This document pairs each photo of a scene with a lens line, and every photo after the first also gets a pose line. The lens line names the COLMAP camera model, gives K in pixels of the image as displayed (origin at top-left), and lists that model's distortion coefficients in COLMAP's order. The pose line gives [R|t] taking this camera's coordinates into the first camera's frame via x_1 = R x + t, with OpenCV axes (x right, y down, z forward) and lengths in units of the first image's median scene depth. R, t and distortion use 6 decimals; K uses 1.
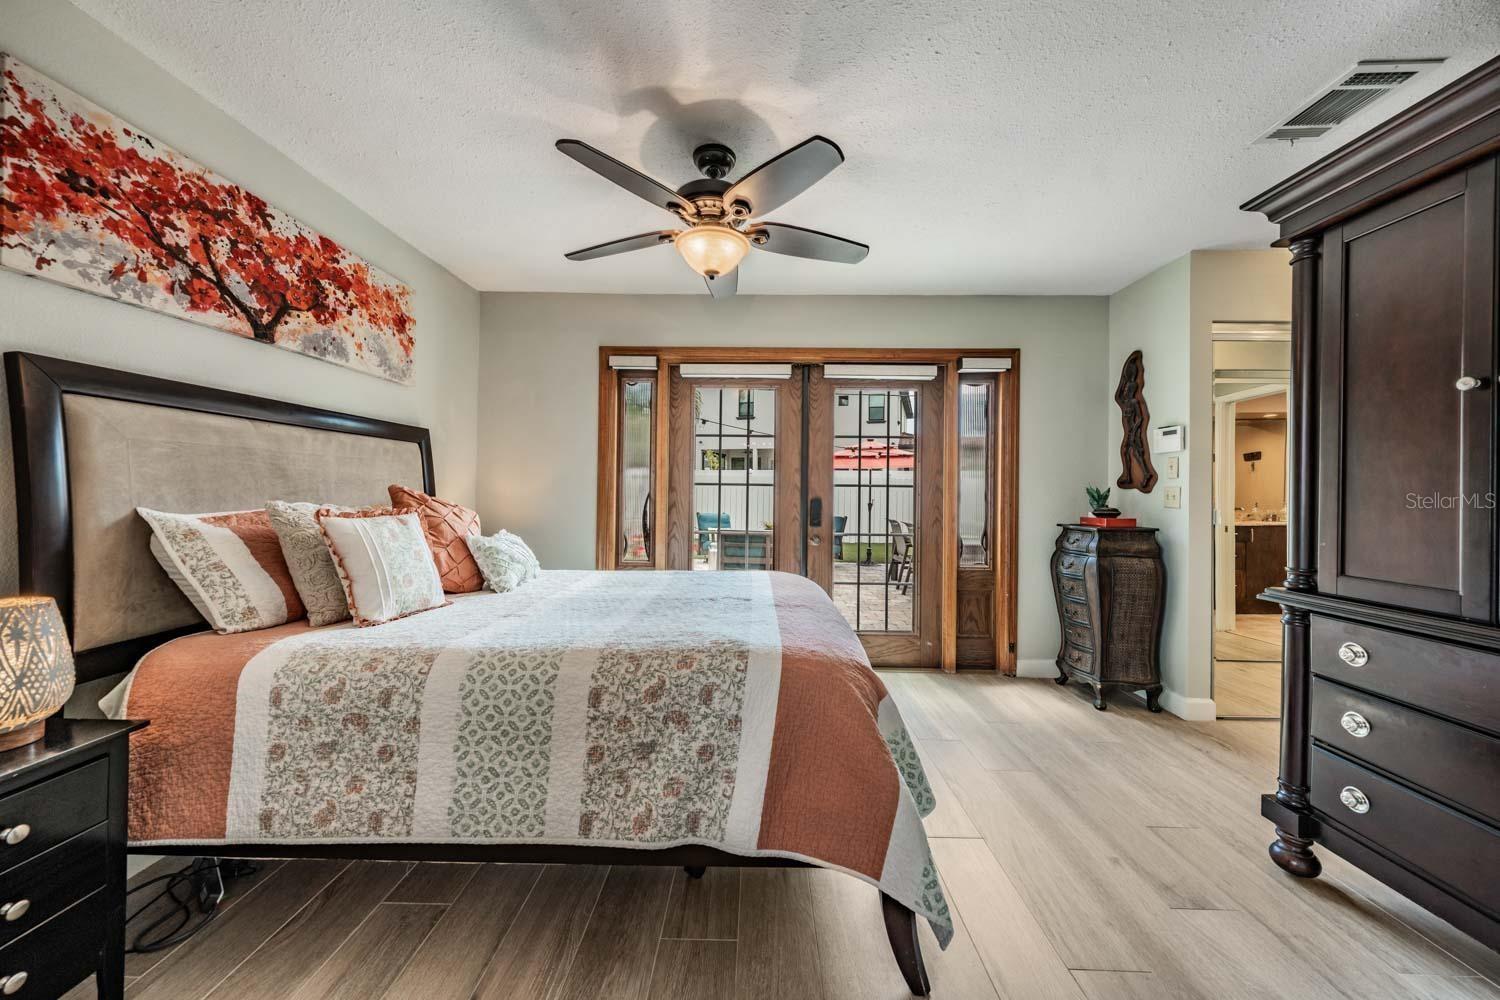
lens RADIAL K [[523.3, 0, 777.7], [0, 523.3, 486.0], [0, 0, 1]] dist [-0.001451, 0.000256]
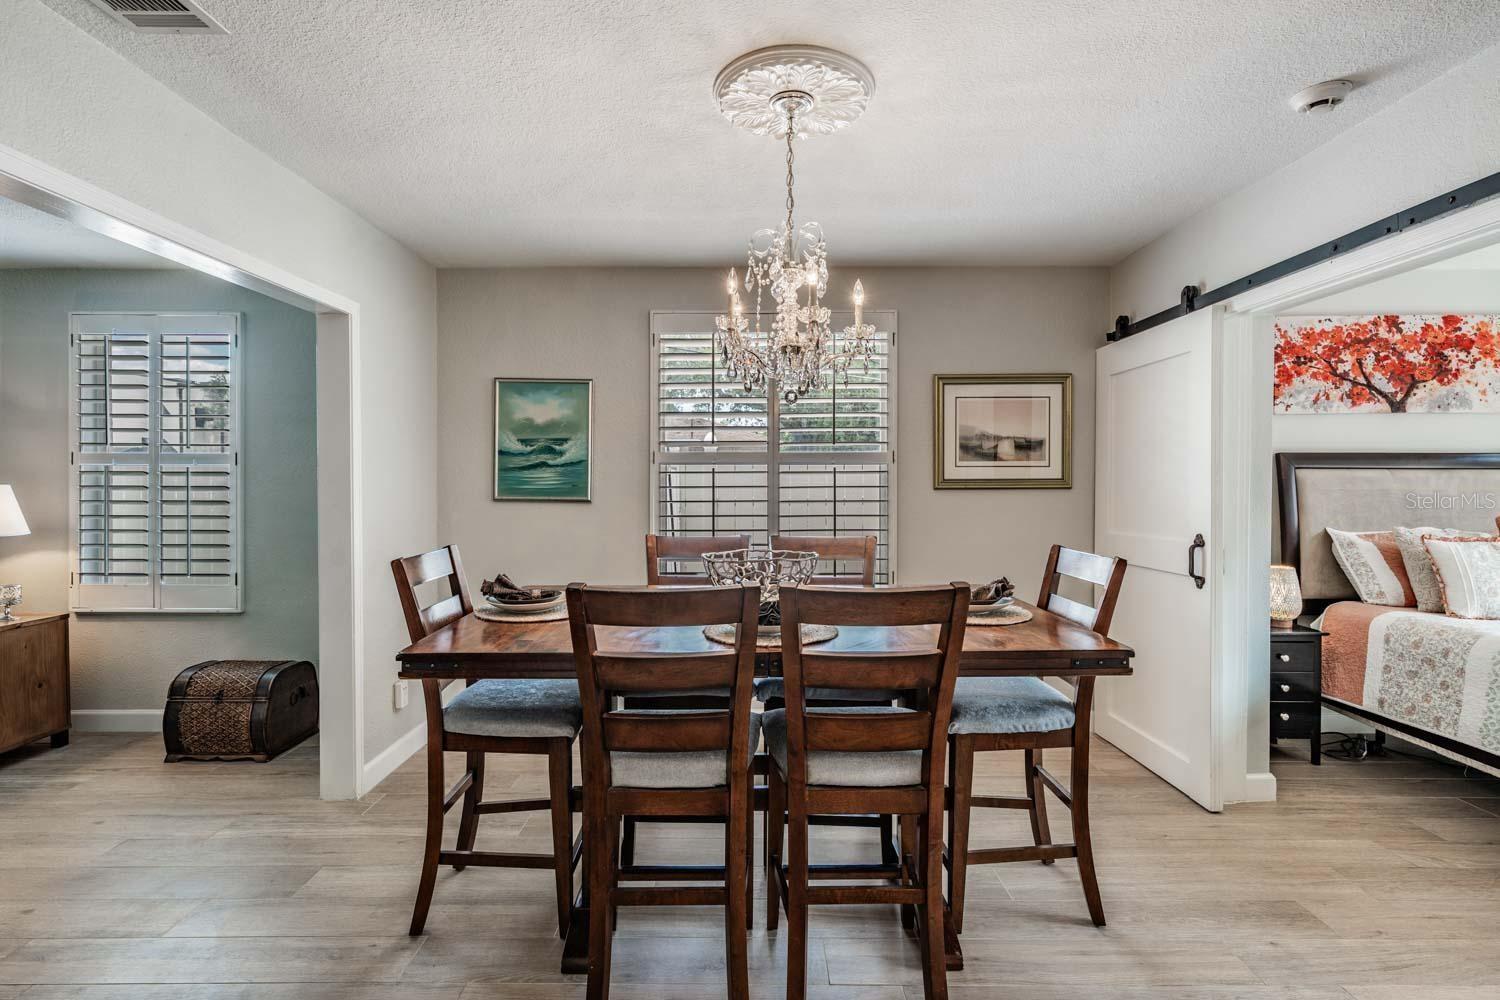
lens RADIAL K [[759.1, 0, 721.7], [0, 759.1, 483.7], [0, 0, 1]] dist [-0.002597, -0.000039]
pose [[-0.003590, -0.004842, -0.999982, 1.209076], [0.003446, 0.999982, -0.004854, -0.089317], [0.999988, -0.003463, -0.003573, -0.930839]]
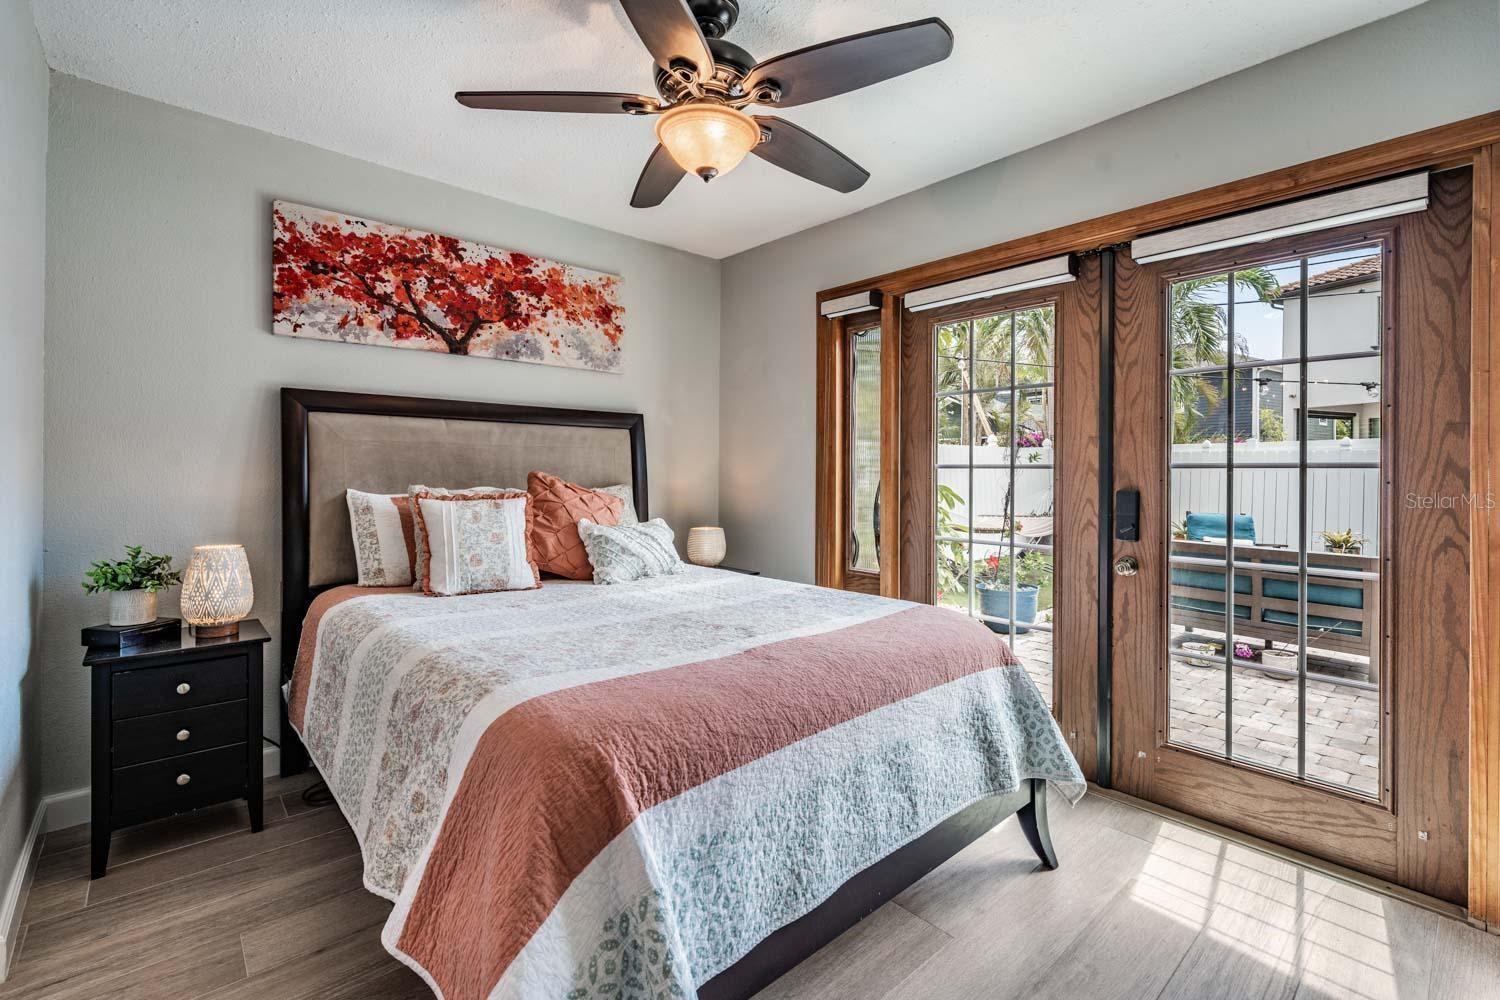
lens RADIAL K [[675.7, 0, 746.1], [0, 675.7, 474.0], [0, 0, 1]] dist [-0.000280, -0.000140]
pose [[0.668172, -0.006012, -0.743982, 0.704239], [0.009062, 0.999959, 0.000058, 0.009282], [0.743951, -0.006780, 0.668199, 0.495593]]
